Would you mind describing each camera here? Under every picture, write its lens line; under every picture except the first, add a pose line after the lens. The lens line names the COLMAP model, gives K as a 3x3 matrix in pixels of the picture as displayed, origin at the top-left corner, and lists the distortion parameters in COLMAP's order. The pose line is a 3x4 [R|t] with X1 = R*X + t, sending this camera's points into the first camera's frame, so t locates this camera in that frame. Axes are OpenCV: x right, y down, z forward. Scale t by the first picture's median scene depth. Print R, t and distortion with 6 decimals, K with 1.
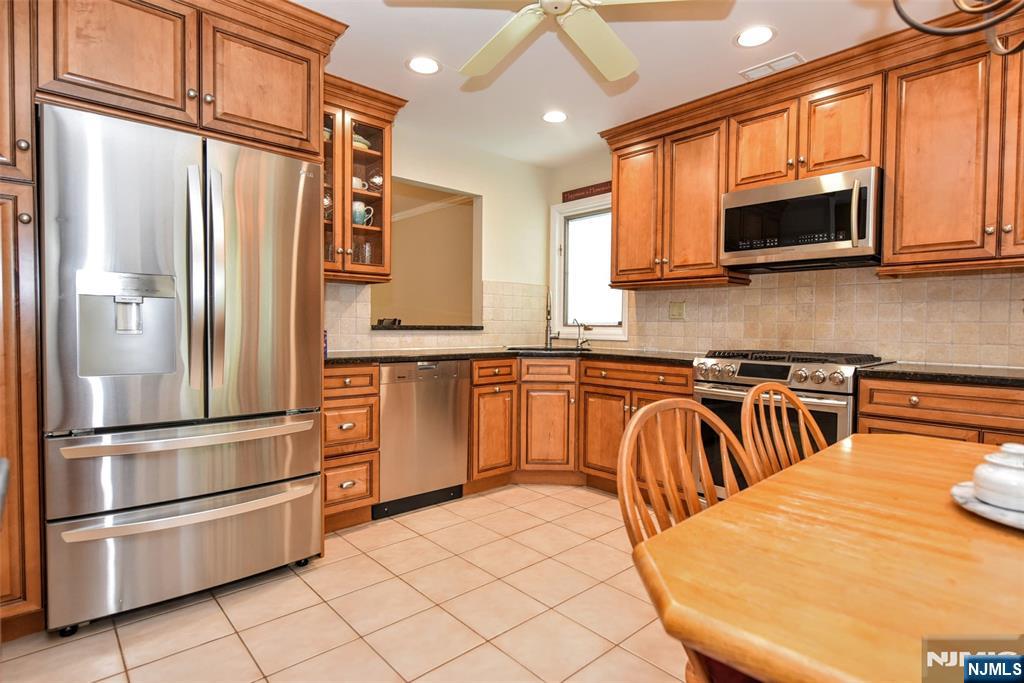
lens RADIAL K [[527.4, 0, 512.0], [0, 527.4, 341.5], [0, 0, 1]] dist [0.001191, 0.000371]
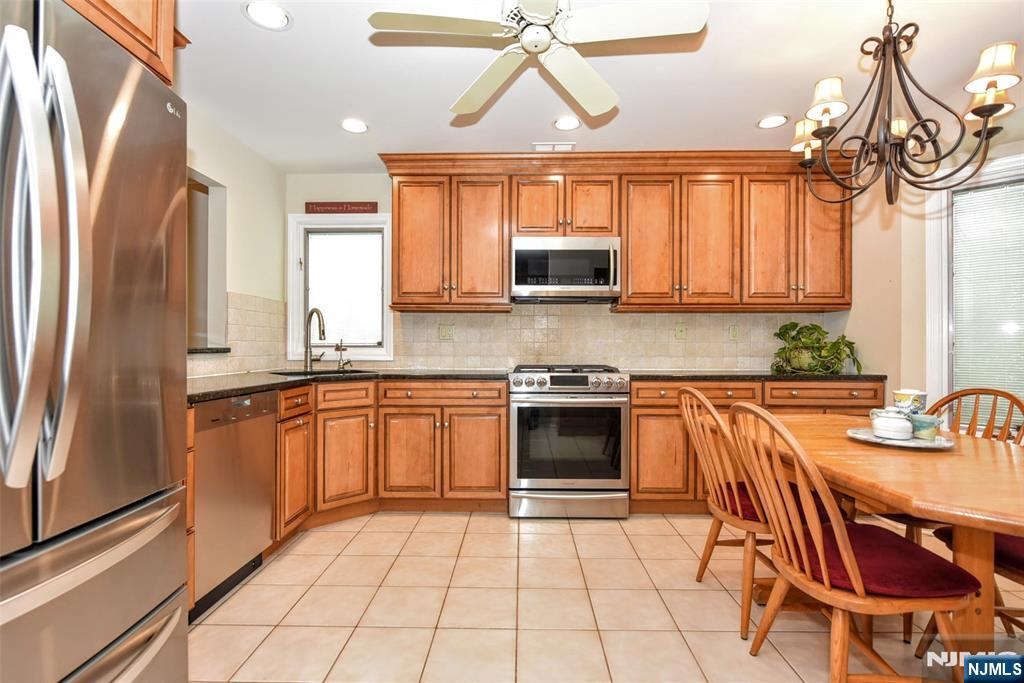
lens RADIAL K [[484.8, 0, 512.0], [0, 484.8, 341.5], [0, 0, 1]] dist [0.013497, 0.000066]
pose [[0.690648, -0.002322, 0.723187, -0.357033], [0.027133, 0.999374, -0.022702, -0.012519], [-0.722682, 0.035301, 0.690279, 0.207282]]
